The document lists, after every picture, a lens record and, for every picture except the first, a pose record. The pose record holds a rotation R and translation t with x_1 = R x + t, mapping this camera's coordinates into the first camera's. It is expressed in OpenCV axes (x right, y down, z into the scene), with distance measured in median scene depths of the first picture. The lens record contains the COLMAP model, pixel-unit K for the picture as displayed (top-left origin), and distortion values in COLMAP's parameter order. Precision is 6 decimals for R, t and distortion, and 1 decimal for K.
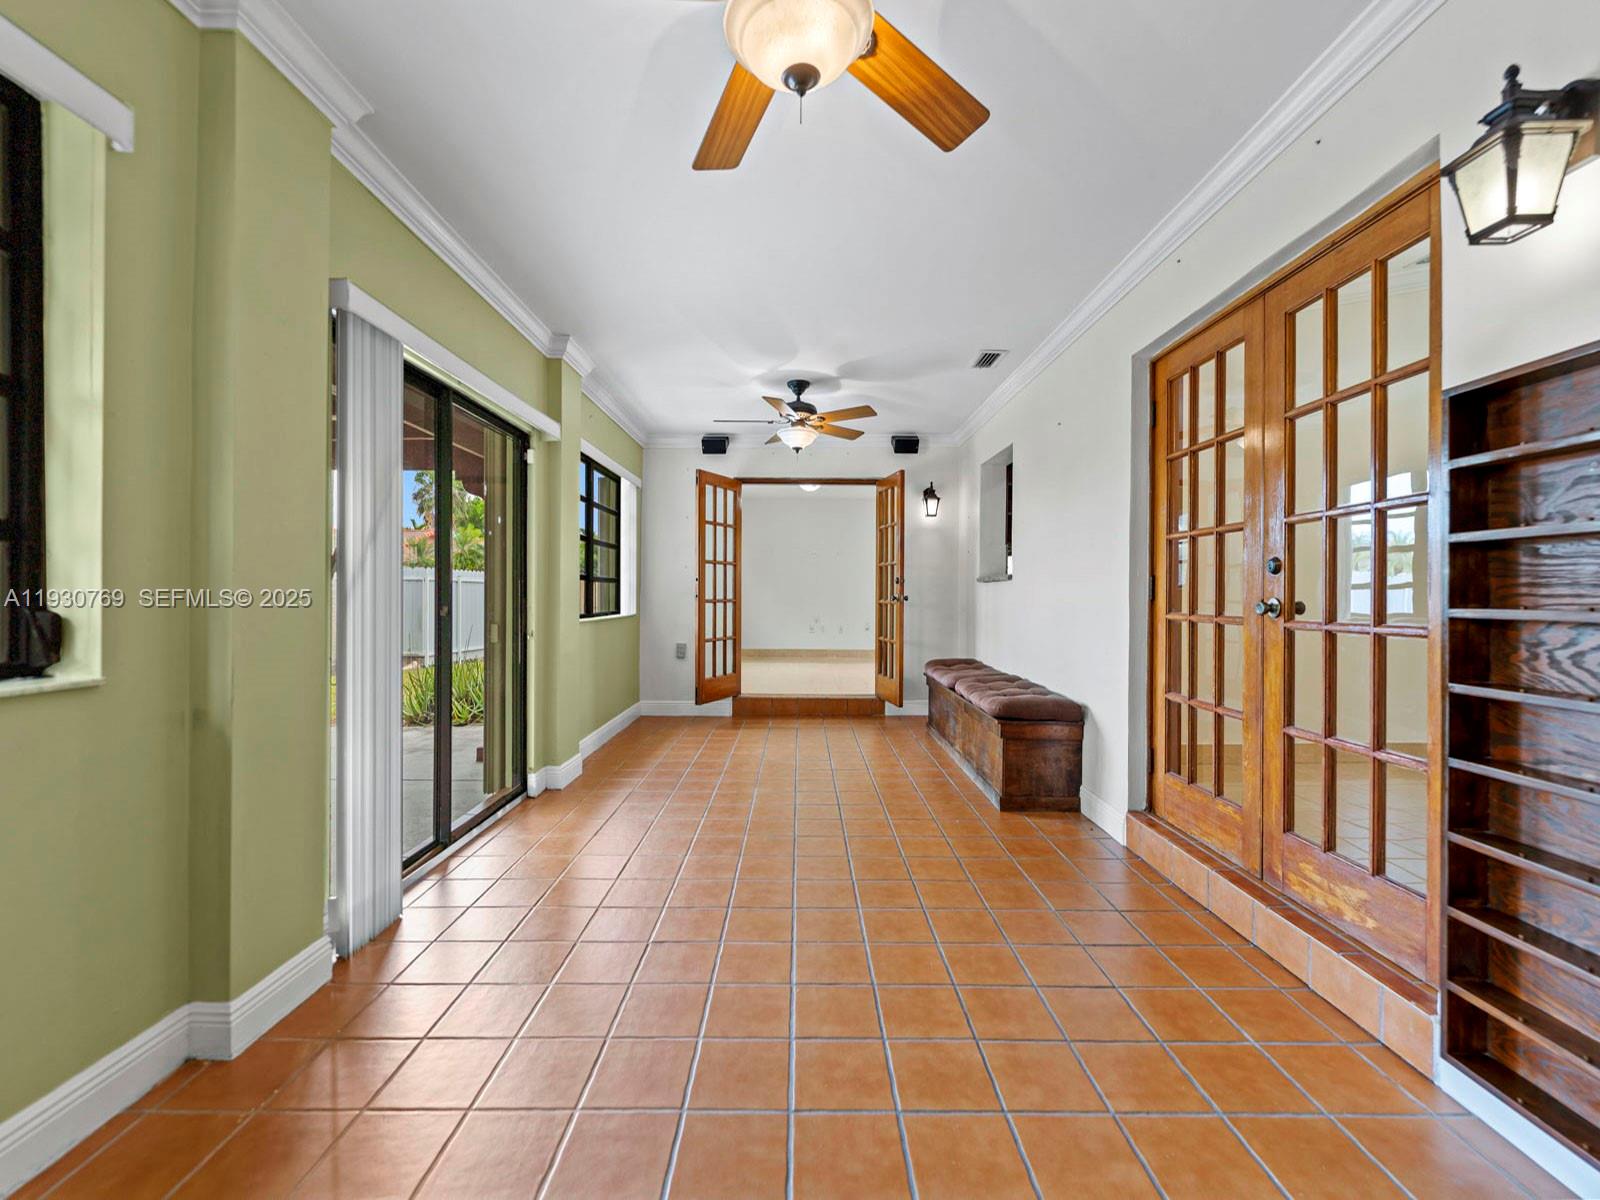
lens RADIAL K [[650.4, 0, 801.2], [0, 650.4, 604.8], [0, 0, 1]] dist [-0.002348, -0.000773]
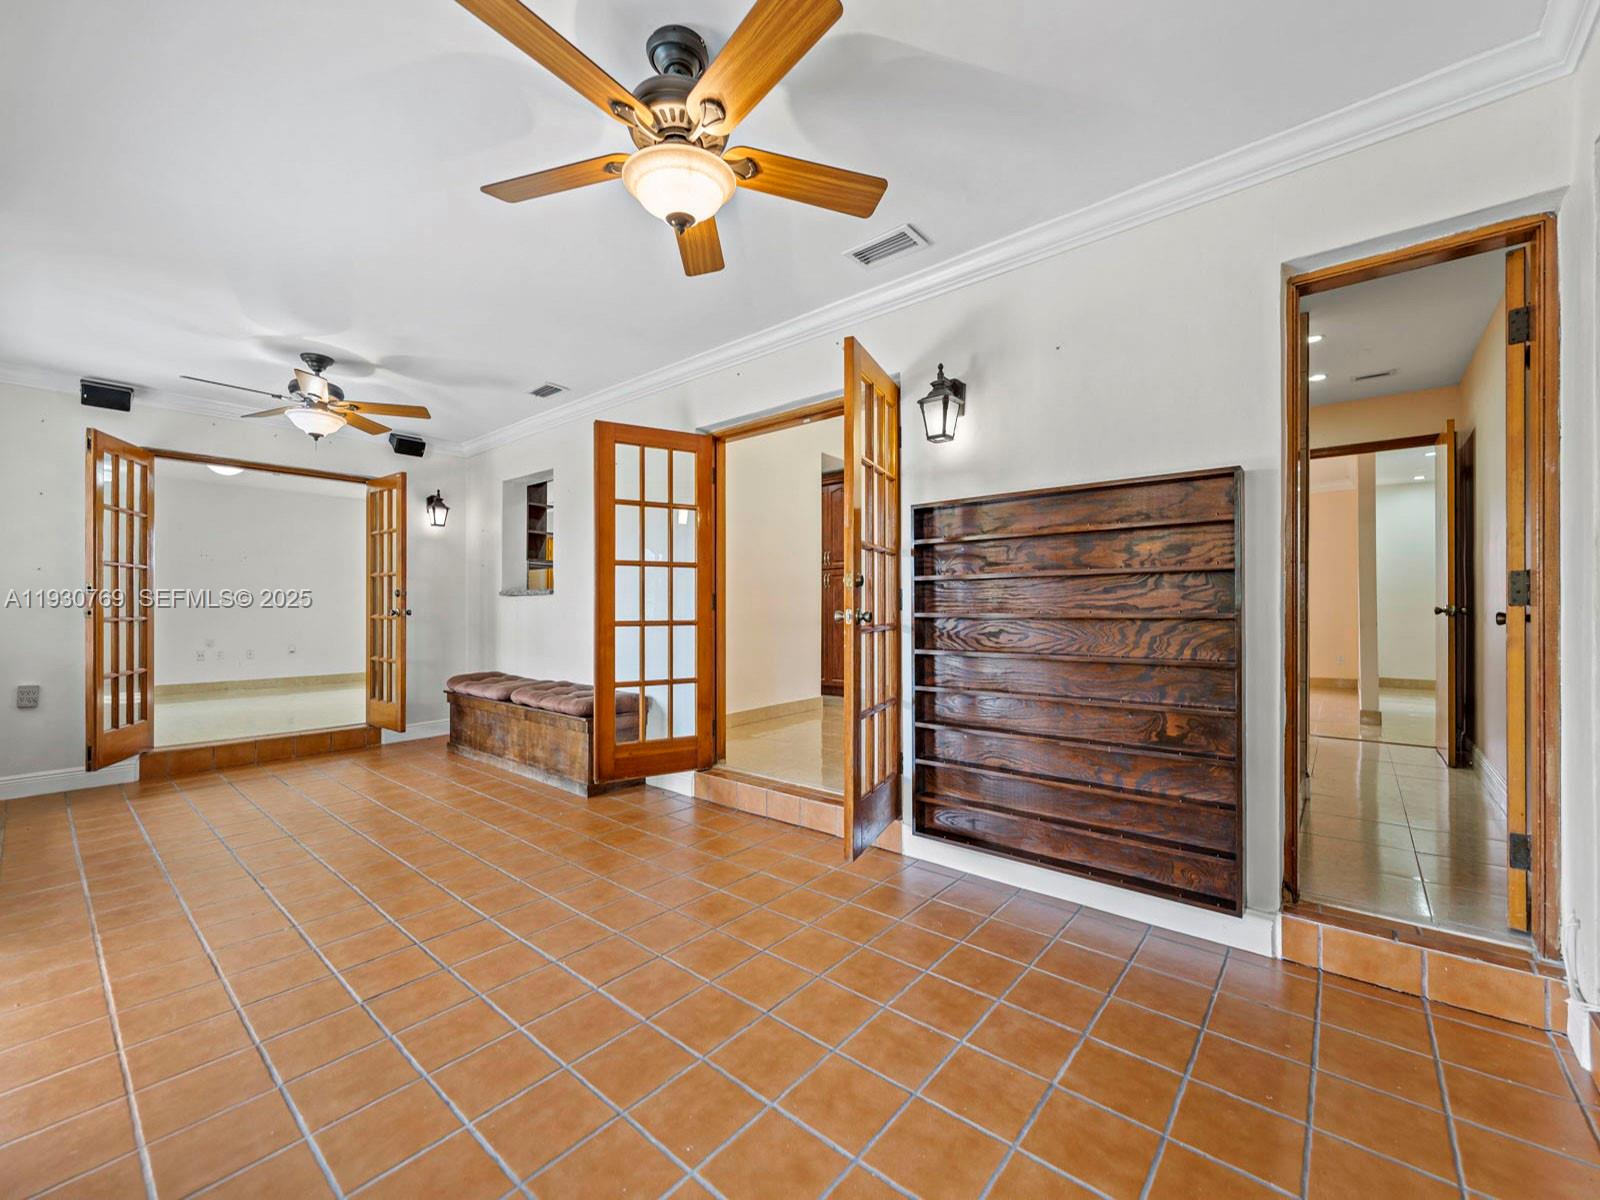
lens RADIAL K [[651.1, 0, 794.5], [0, 651.1, 619.3], [0, 0, 1]] dist [0.000186, -0.000324]
pose [[0.650354, -0.020178, 0.759364, -0.202774], [0.018292, 0.999773, 0.010901, -0.000599], [-0.759411, 0.006801, 0.650575, -0.011878]]
